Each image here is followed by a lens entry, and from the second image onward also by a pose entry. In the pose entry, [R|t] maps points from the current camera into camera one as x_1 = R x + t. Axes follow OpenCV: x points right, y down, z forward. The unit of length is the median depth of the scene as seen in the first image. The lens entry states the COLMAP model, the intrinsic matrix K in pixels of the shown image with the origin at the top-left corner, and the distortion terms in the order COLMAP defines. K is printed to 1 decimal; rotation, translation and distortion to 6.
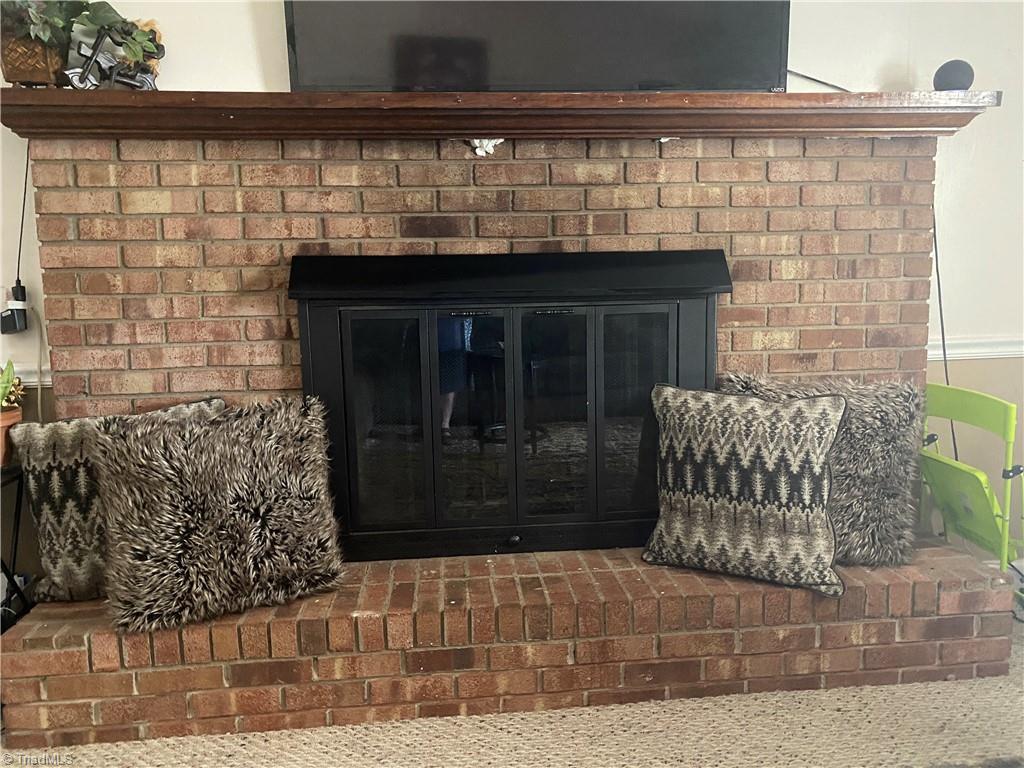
lens RADIAL K [[770.3, 0, 512.0], [0, 770.3, 384.0], [0, 0, 1]] dist [0.004972, 0.001474]
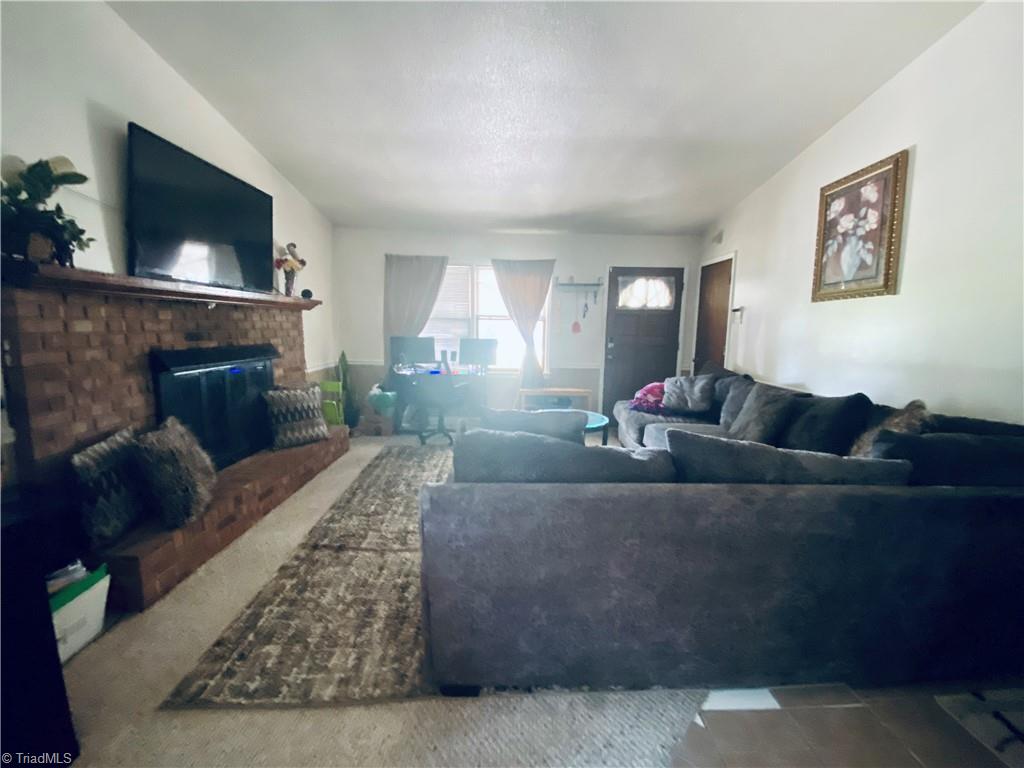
lens RADIAL K [[426.3, 0, 512.0], [0, 426.3, 384.0], [0, 0, 1]] dist [0.023602, -0.023389]
pose [[0.089156, -0.116838, 0.989141, -1.356924], [0.121989, 0.986900, 0.105578, -0.083586], [-0.988519, 0.111252, 0.102241, -0.083815]]
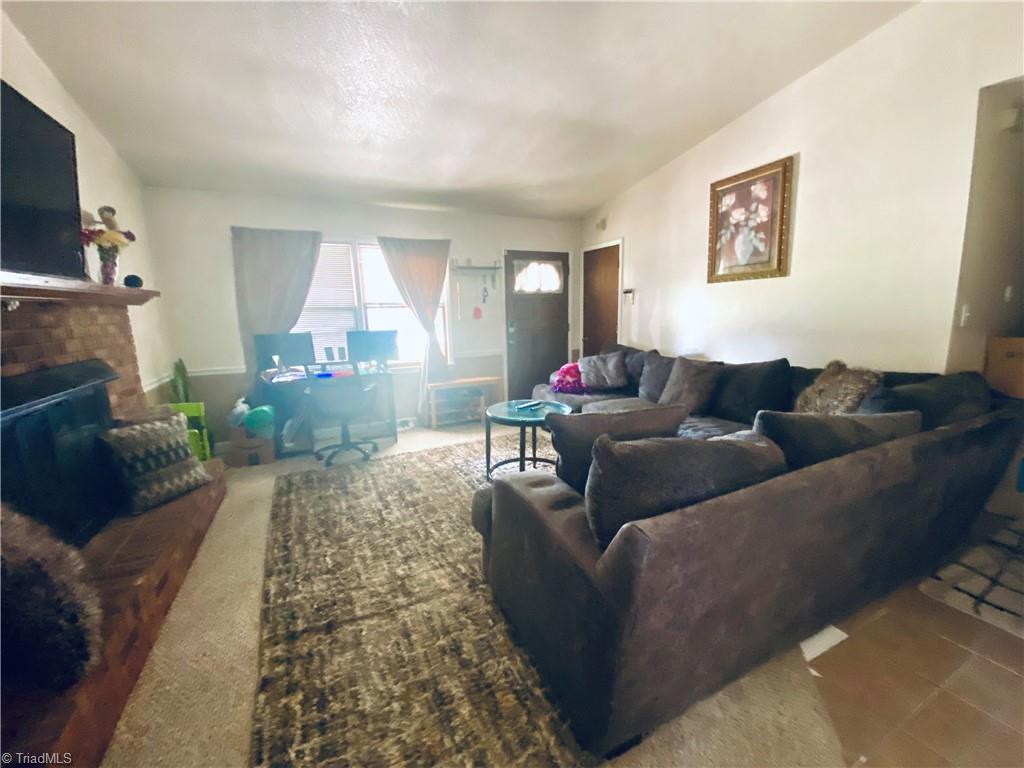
lens RADIAL K [[426.3, 0, 512.0], [0, 426.3, 384.0], [0, 0, 1]] dist [0.023602, -0.023389]
pose [[-0.337103, -0.138574, 0.931213, -1.153999], [0.160417, 0.966190, 0.201851, -0.166795], [-0.927700, 0.217427, -0.303476, 0.372732]]
